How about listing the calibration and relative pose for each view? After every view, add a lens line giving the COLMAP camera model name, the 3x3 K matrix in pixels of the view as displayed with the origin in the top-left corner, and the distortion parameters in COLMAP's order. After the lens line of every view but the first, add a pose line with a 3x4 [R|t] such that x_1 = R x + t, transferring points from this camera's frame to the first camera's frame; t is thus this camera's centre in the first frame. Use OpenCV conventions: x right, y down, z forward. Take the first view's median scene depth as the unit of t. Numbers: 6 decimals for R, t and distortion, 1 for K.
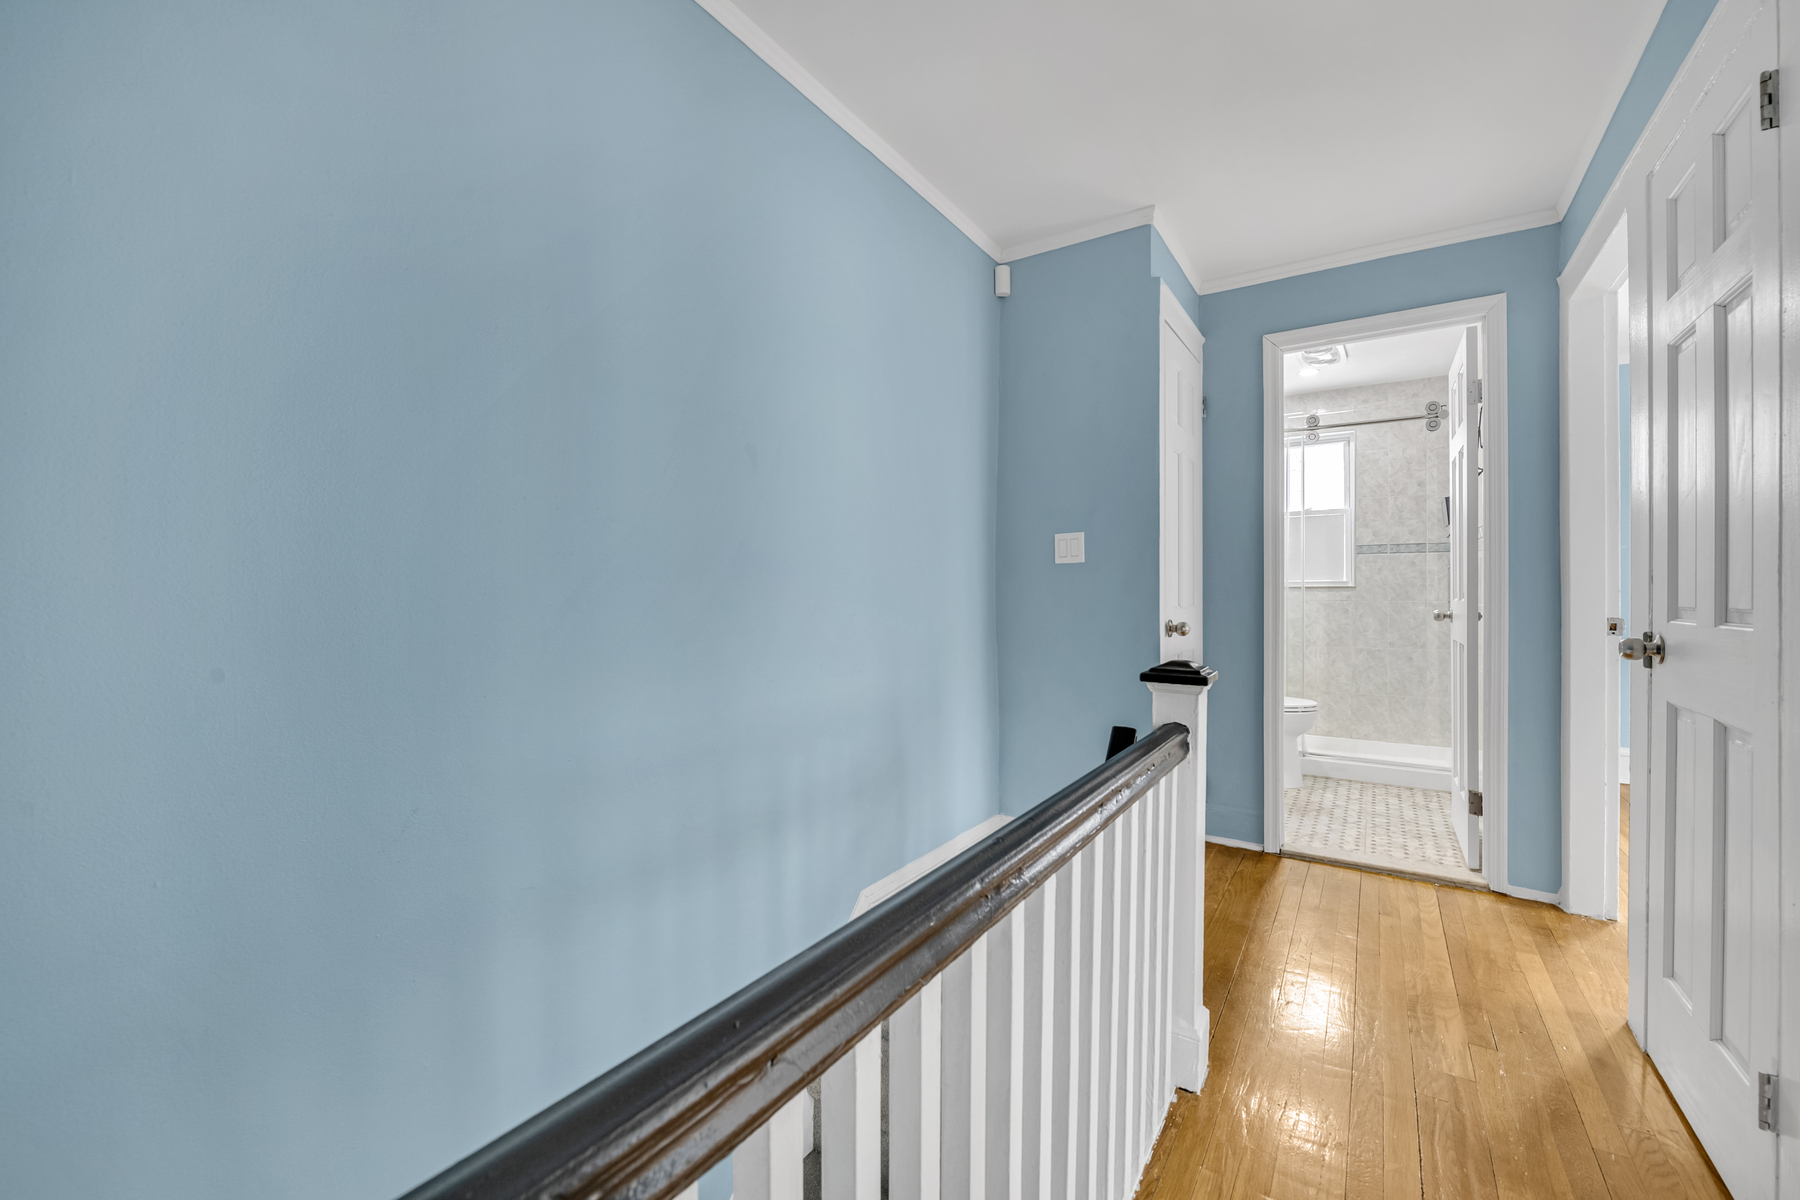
lens RADIAL K [[727.5, 0, 905.6], [0, 727.5, 589.4], [0, 0, 1]] dist [-0.002374, -0.000217]
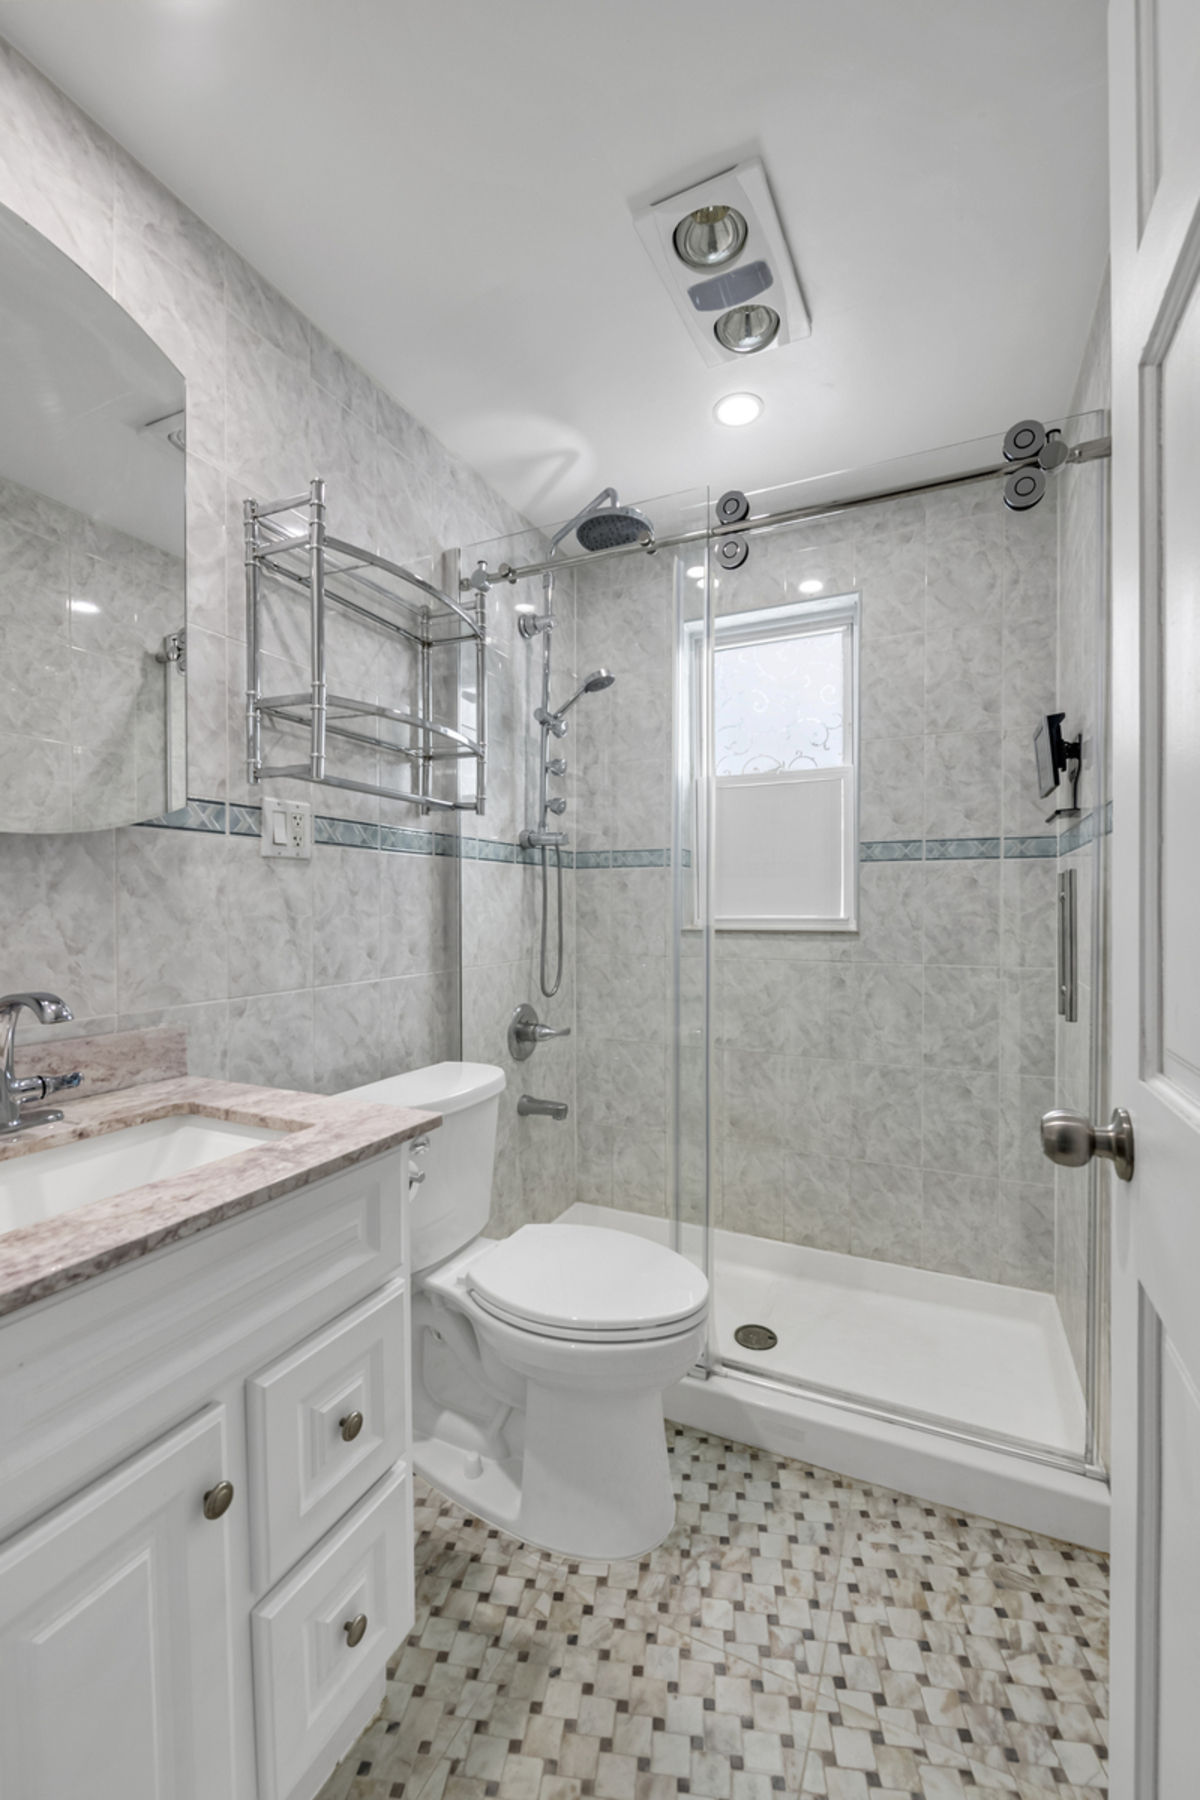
lens RADIAL K [[727.5, 0, 615.9], [0, 727.5, 903.6], [0, 0, 1]] dist [-0.002374, -0.000217]
pose [[0.989995, 0.013337, 0.140470, 0.407964], [-0.012450, 0.999897, -0.007196, -0.016719], [-0.140552, 0.005375, 0.990059, 0.573271]]
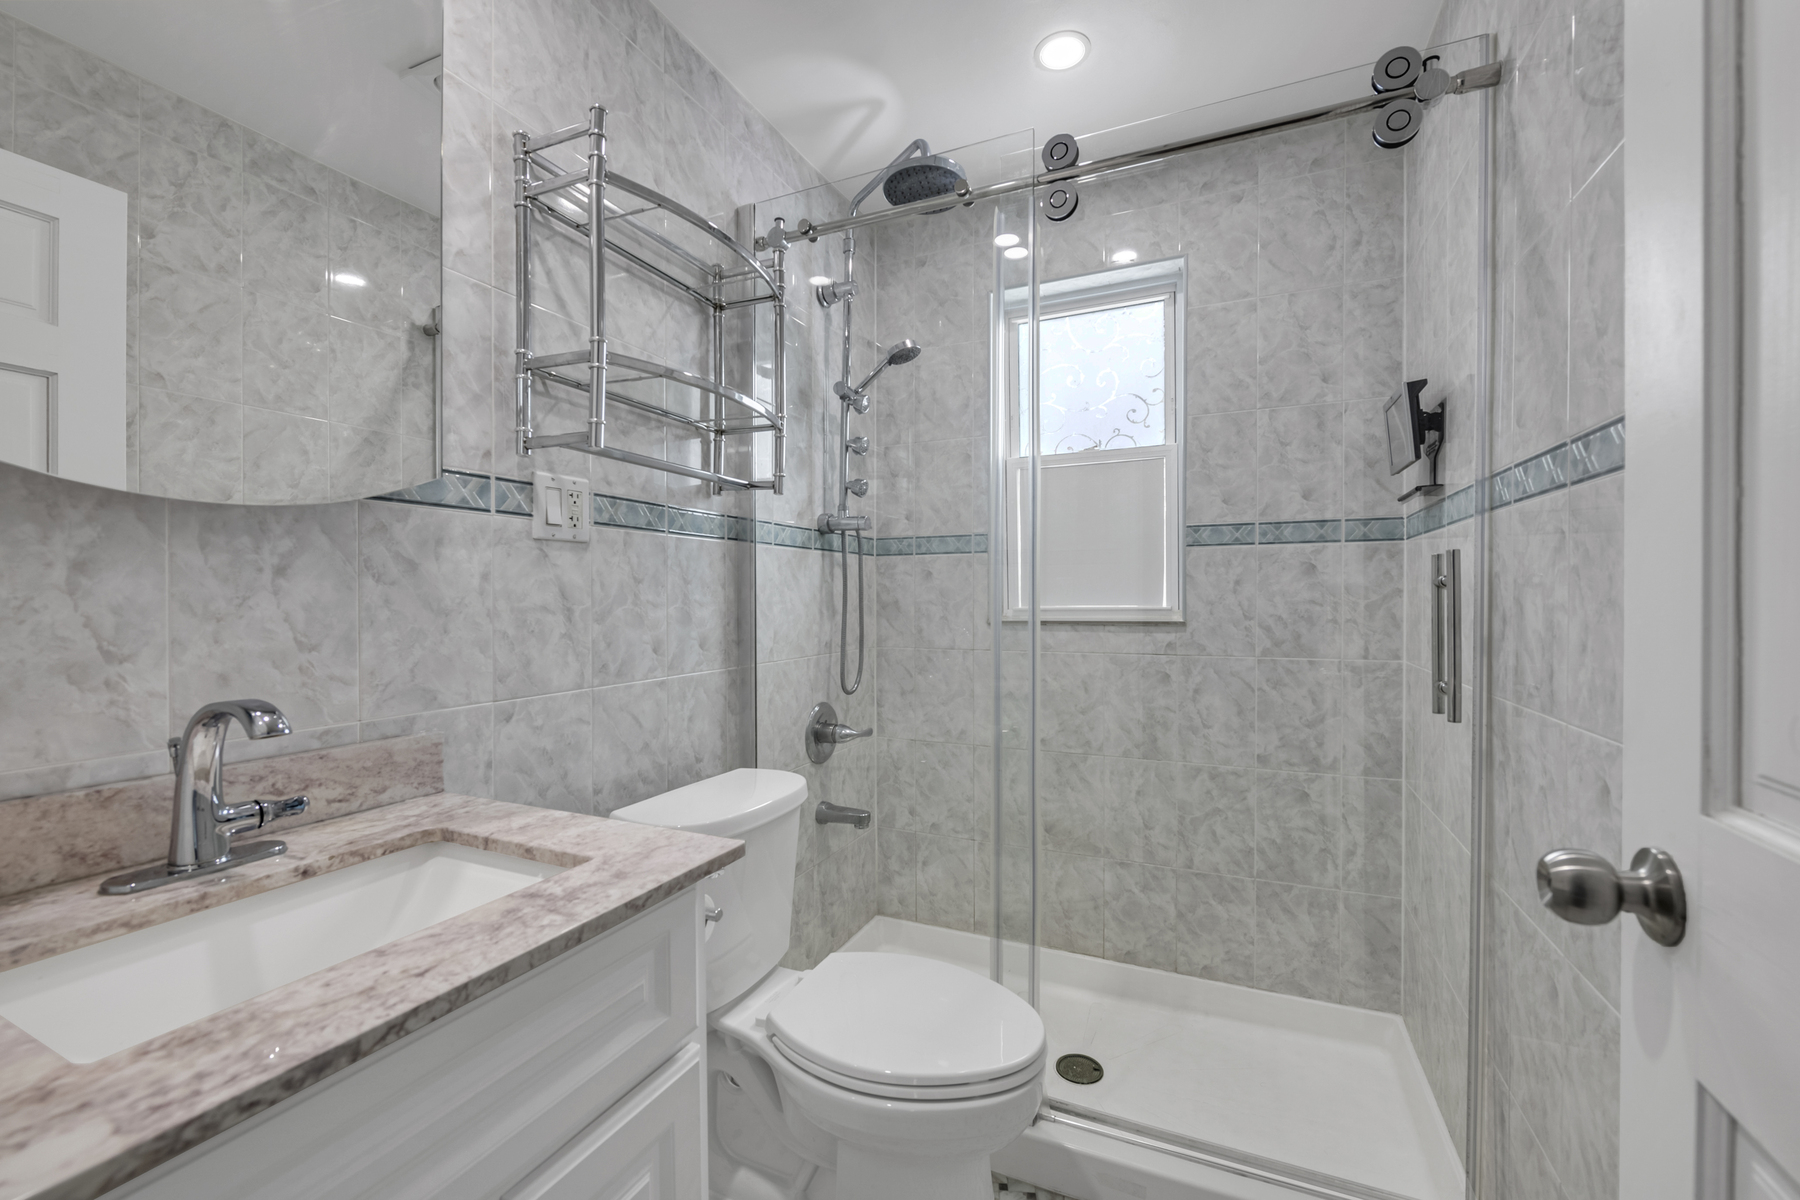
lens RADIAL K [[727.5, 0, 907.5], [0, 727.5, 585.5], [0, 0, 1]] dist [-0.002374, -0.000217]
pose [[0.988344, 0.012586, 0.151714, 0.399129], [-0.009511, 0.999735, -0.020981, -0.015272], [-0.151938, 0.019293, 0.988202, 0.611815]]
